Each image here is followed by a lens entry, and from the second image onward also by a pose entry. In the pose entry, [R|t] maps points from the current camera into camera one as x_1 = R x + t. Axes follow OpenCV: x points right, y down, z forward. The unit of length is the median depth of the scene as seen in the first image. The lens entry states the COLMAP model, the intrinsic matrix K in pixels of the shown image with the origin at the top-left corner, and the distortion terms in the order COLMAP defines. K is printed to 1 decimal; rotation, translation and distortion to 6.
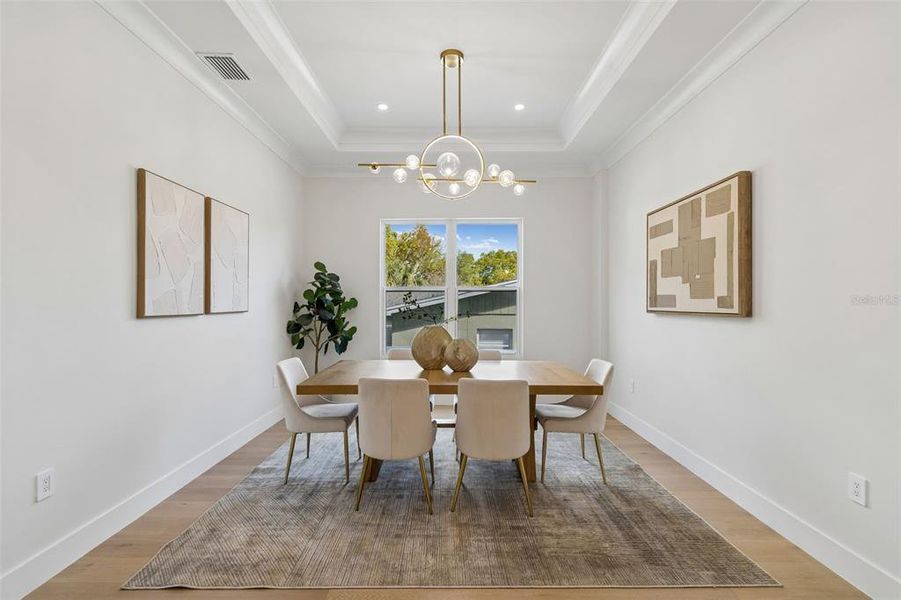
lens RADIAL K [[404.4, 0, 448.9], [0, 404.4, 303.0], [0, 0, 1]] dist [0.001573, 0.000057]
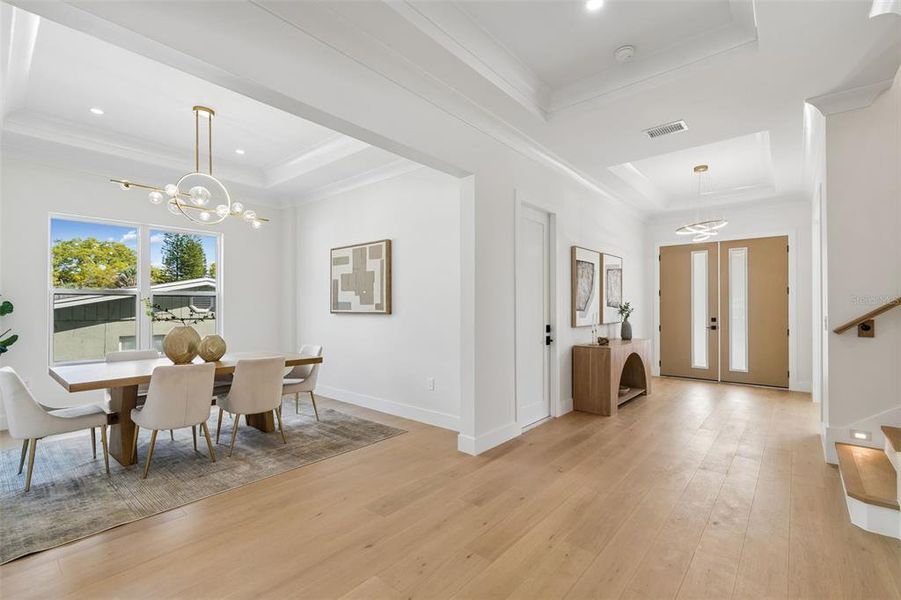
lens RADIAL K [[404.4, 0, 448.9], [0, 404.4, 303.0], [0, 0, 1]] dist [0.001573, 0.000057]
pose [[0.648450, 0.006897, 0.761226, -0.482514], [0.000792, 0.999952, -0.009735, -0.000525], [-0.761257, 0.006915, 0.648414, -0.414292]]
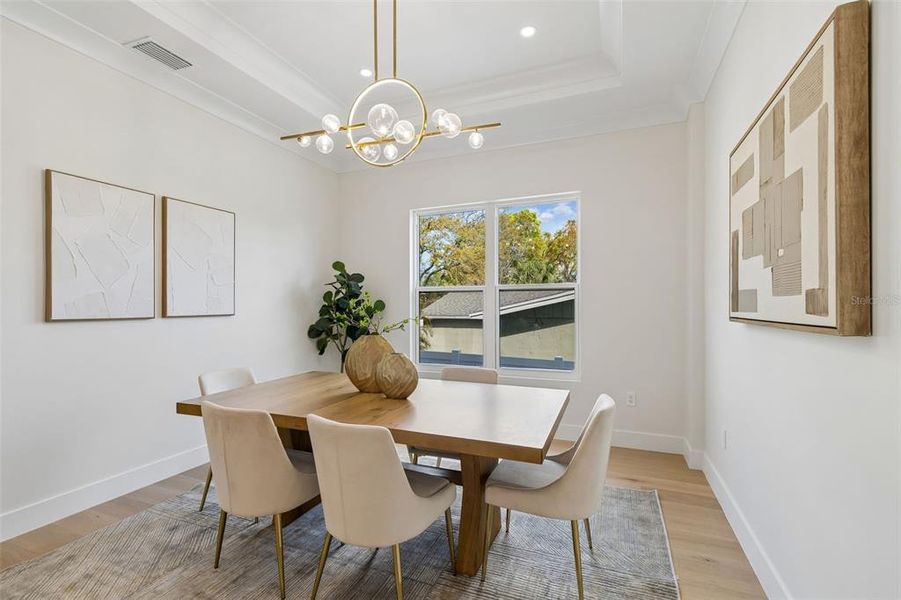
lens RADIAL K [[412.6, 0, 447.2], [0, 412.6, 306.5], [0, 0, 1]] dist [0.001580, -0.000106]
pose [[0.926758, -0.001902, -0.375655, 0.424729], [0.002439, 0.999997, 0.000955, 0.001779], [0.375652, -0.001801, 0.926759, 0.360964]]
